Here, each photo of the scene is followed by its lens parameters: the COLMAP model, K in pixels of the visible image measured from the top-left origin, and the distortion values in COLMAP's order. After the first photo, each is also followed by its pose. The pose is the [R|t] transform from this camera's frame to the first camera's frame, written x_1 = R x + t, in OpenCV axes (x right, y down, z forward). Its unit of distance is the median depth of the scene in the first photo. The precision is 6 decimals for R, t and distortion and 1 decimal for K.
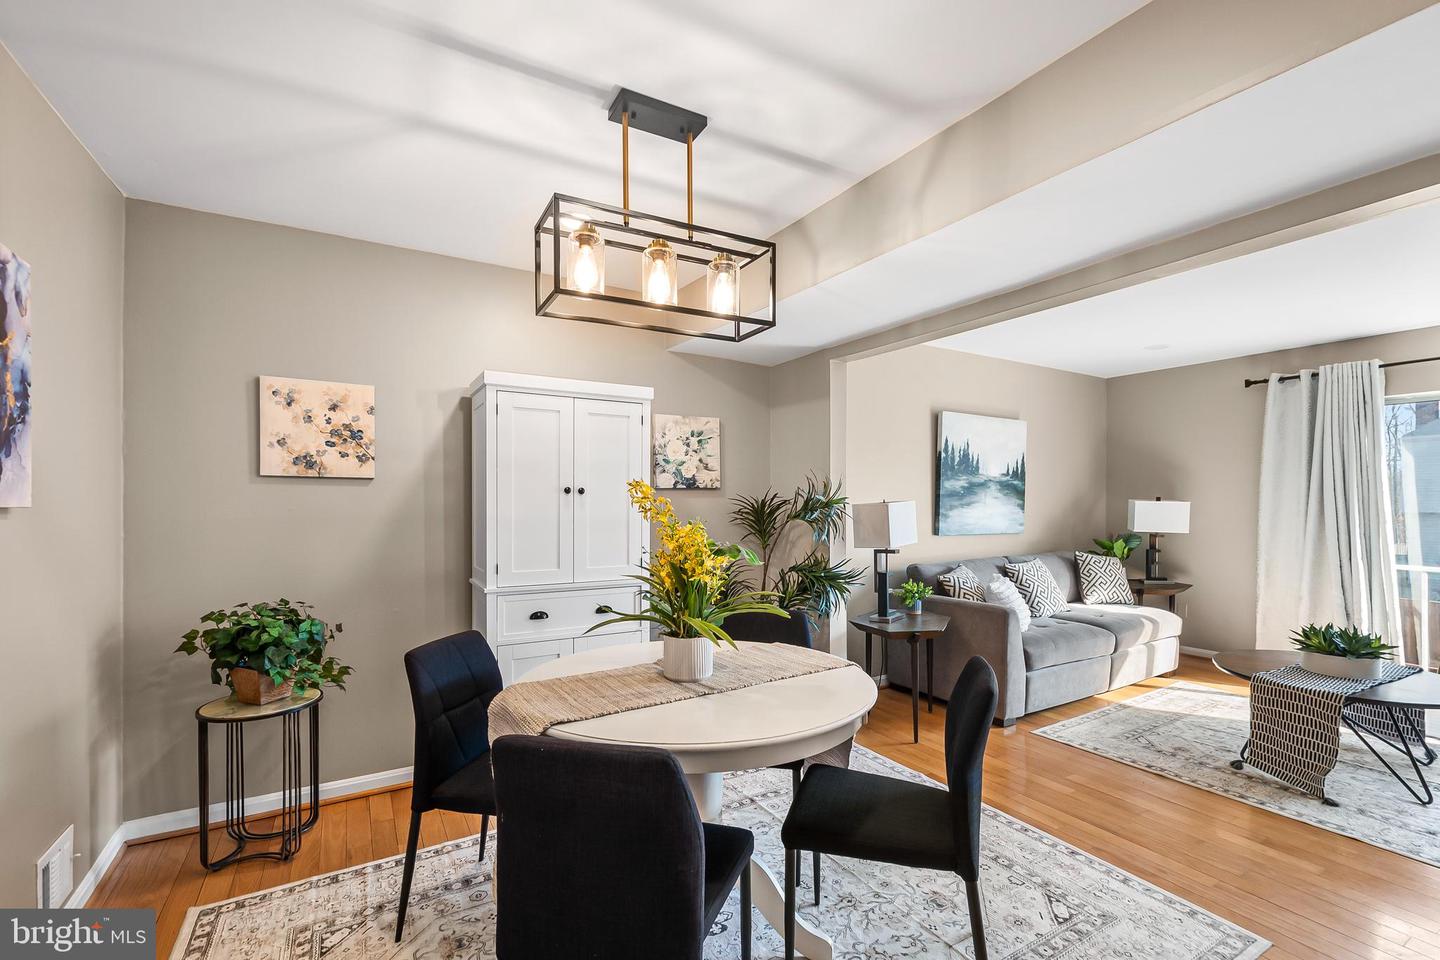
lens RADIAL K [[626.3, 0, 733.3], [0, 626.3, 500.9], [0, 0, 1]] dist [0.006239, -0.000093]
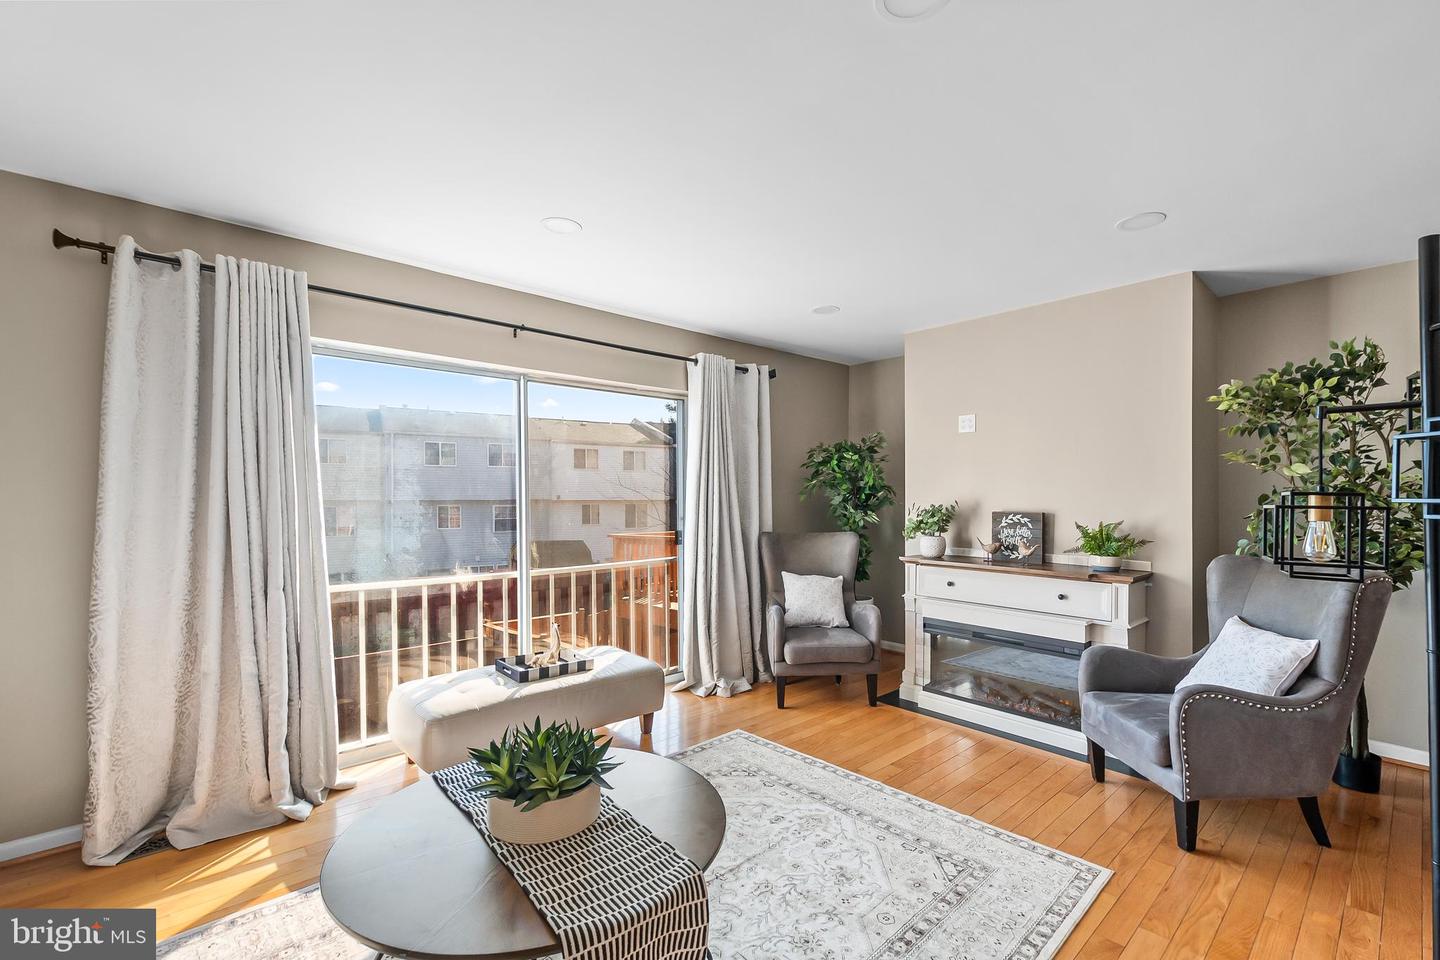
lens RADIAL K [[622.4, 0, 731.4], [0, 622.4, 503.1], [0, 0, 1]] dist [-0.003325, -0.000393]
pose [[-0.204250, -0.005457, 0.978904, 0.281088], [-0.005128, 0.999977, 0.004505, 0.002486], [-0.978905, -0.004100, -0.204273, 0.631742]]
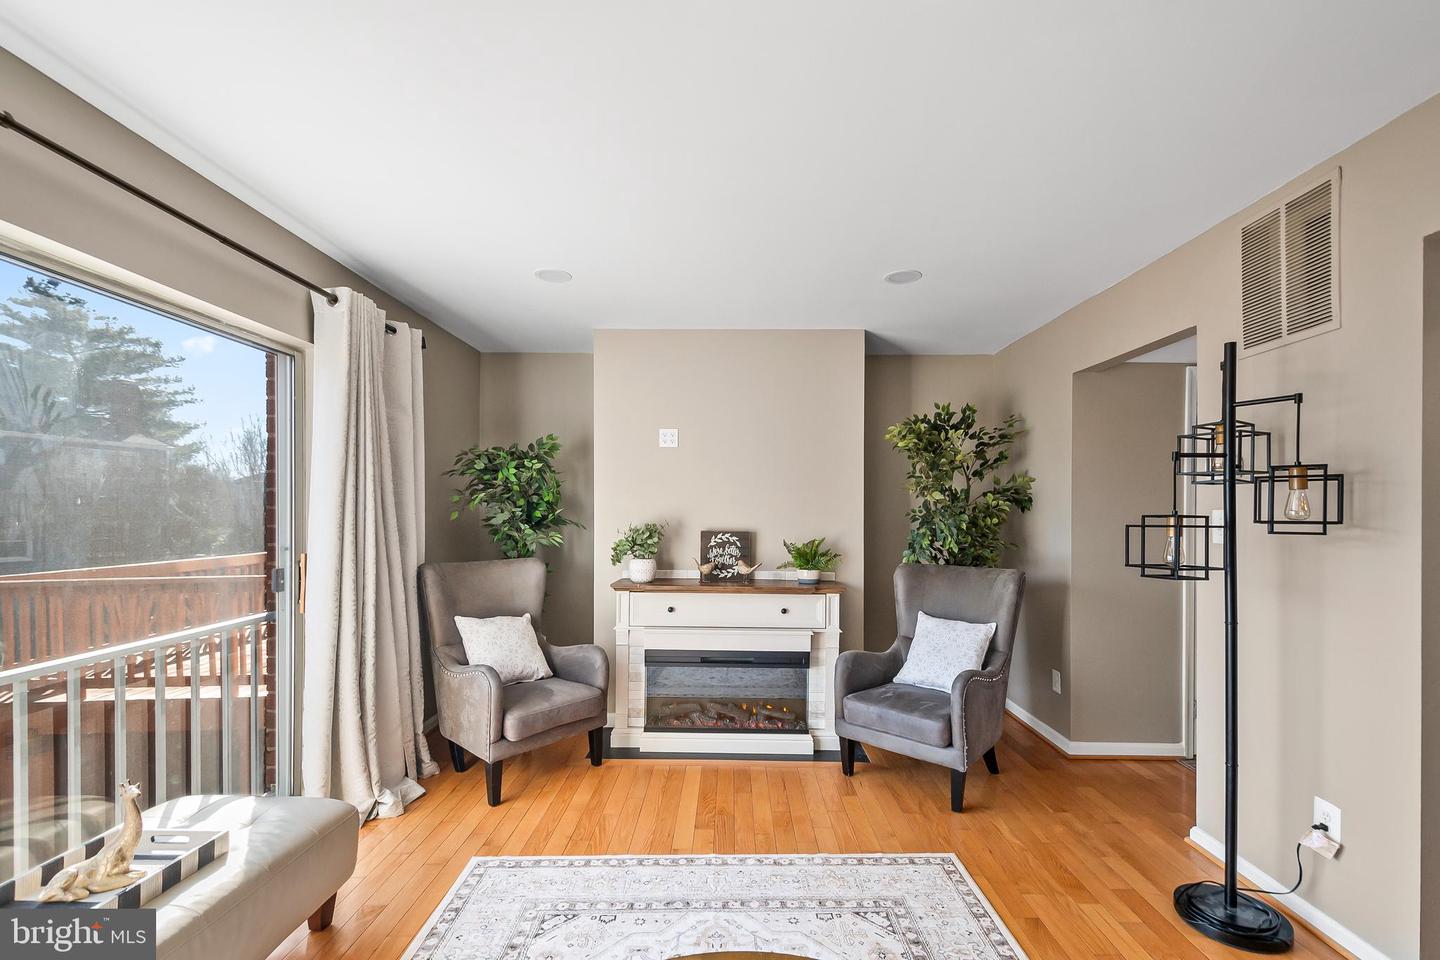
lens RADIAL K [[631.5, 0, 729.0], [0, 631.5, 517.0], [0, 0, 1]] dist [0.004989, 0.000207]
pose [[-0.856500, -0.001857, 0.516143, 0.562293], [-0.004641, 0.999981, -0.004105, 0.001188], [-0.516125, -0.005912, -0.856493, 0.804272]]
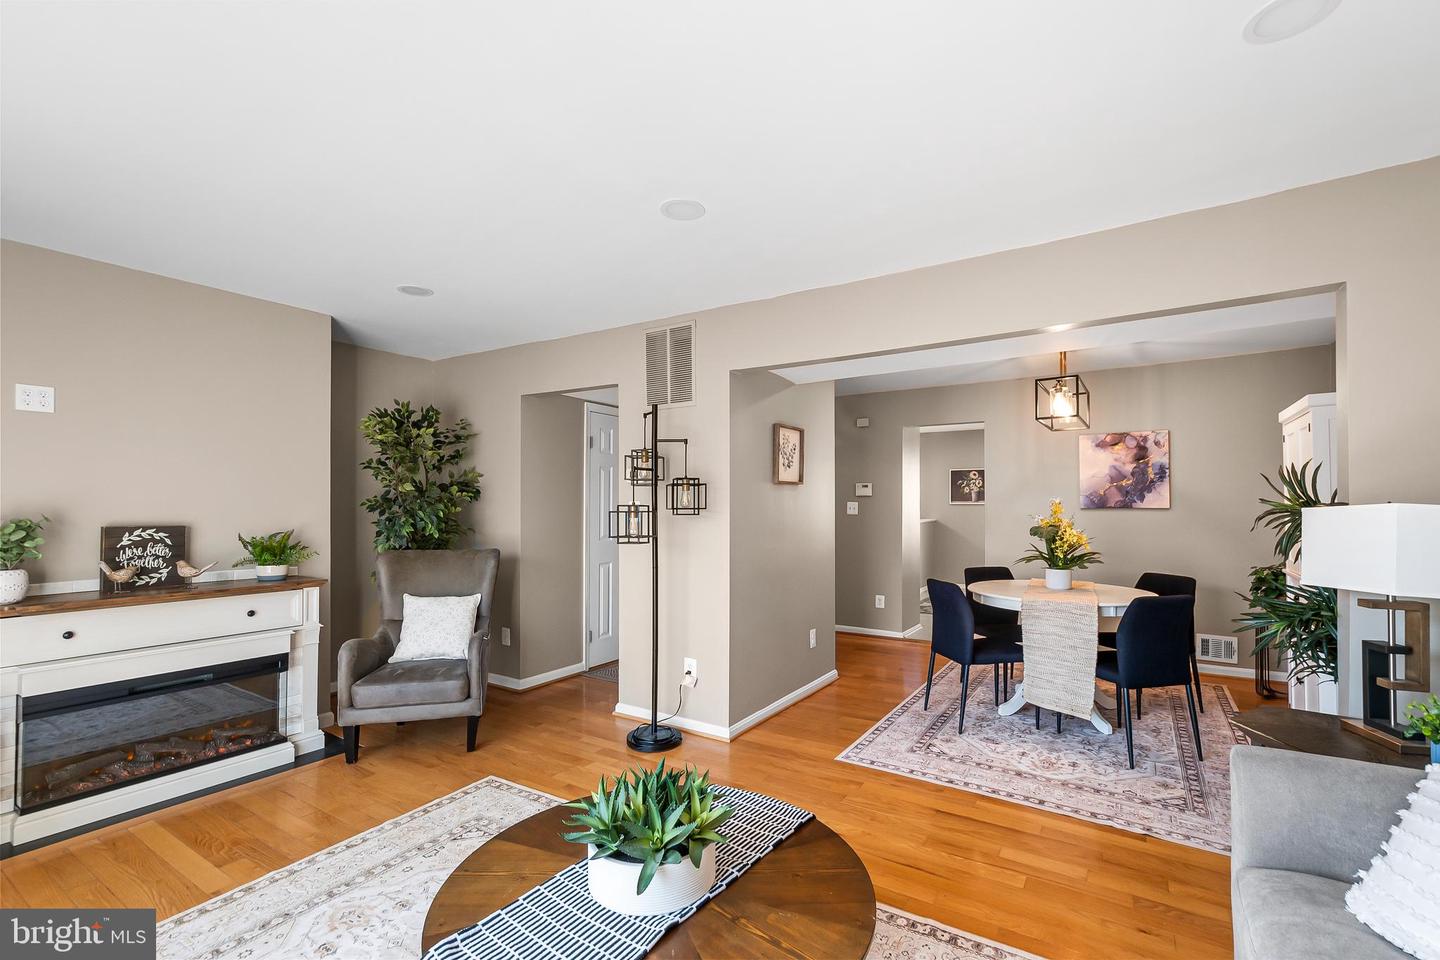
lens RADIAL K [[626.3, 0, 733.3], [0, 626.3, 500.9], [0, 0, 1]] dist [0.006239, -0.000093]
pose [[-0.891142, 0.000599, -0.453725, 0.743417], [0.005602, 0.999937, -0.009682, -0.000149], [0.453690, -0.011170, -0.891089, 0.953407]]
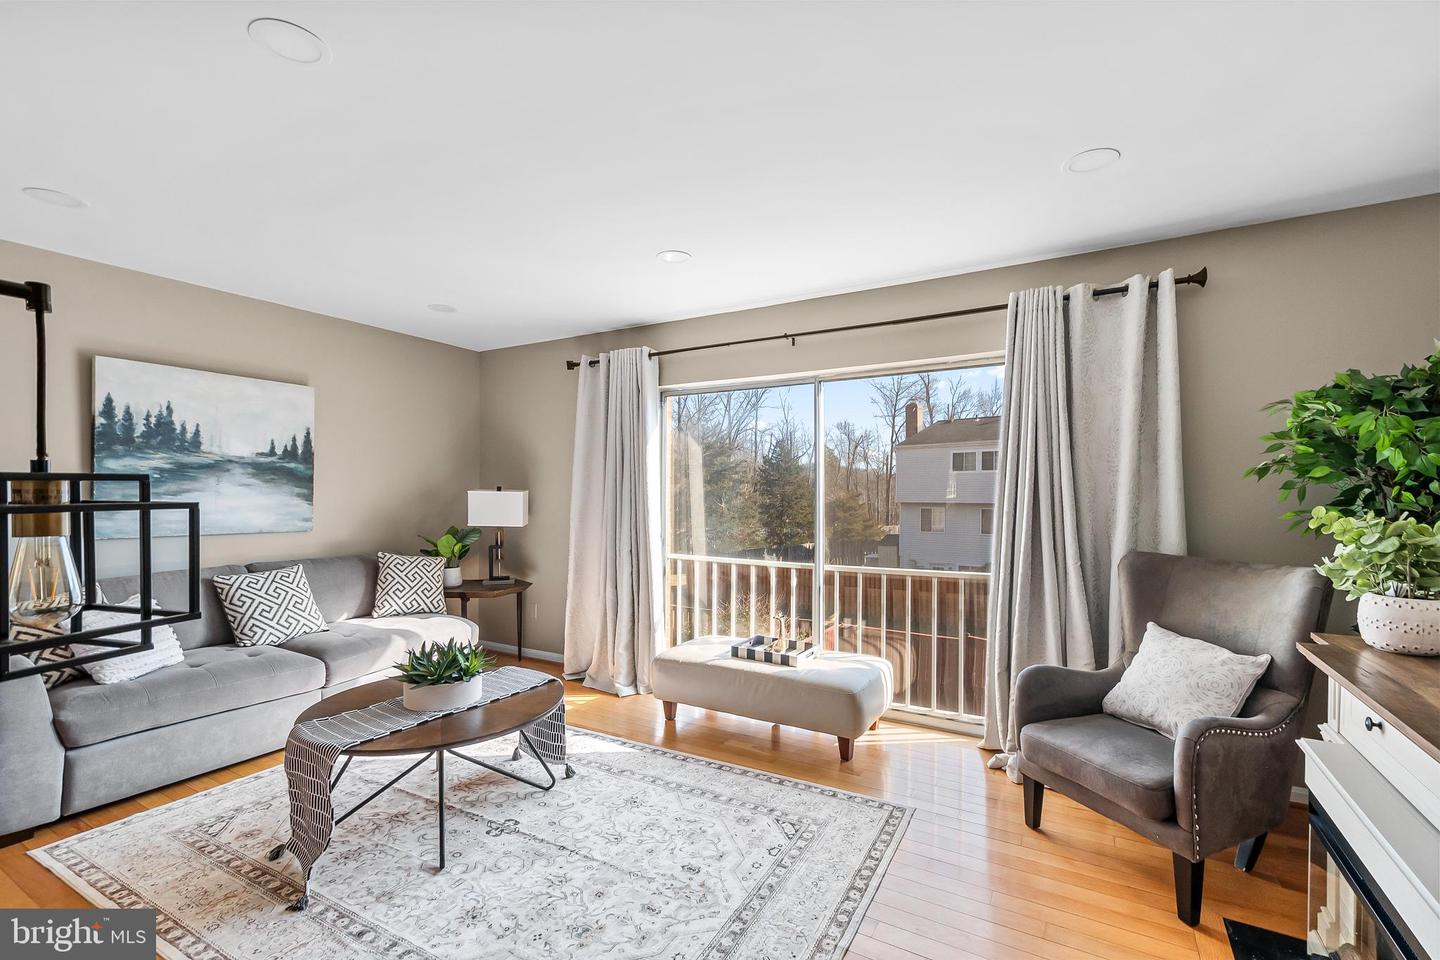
lens RADIAL K [[626.3, 0, 733.3], [0, 626.3, 500.9], [0, 0, 1]] dist [0.006239, -0.000093]
pose [[0.870216, -0.001242, 0.492668, 0.592080], [-0.007550, 0.999846, 0.015856, -0.002506], [-0.492612, -0.017518, 0.870073, 0.072759]]
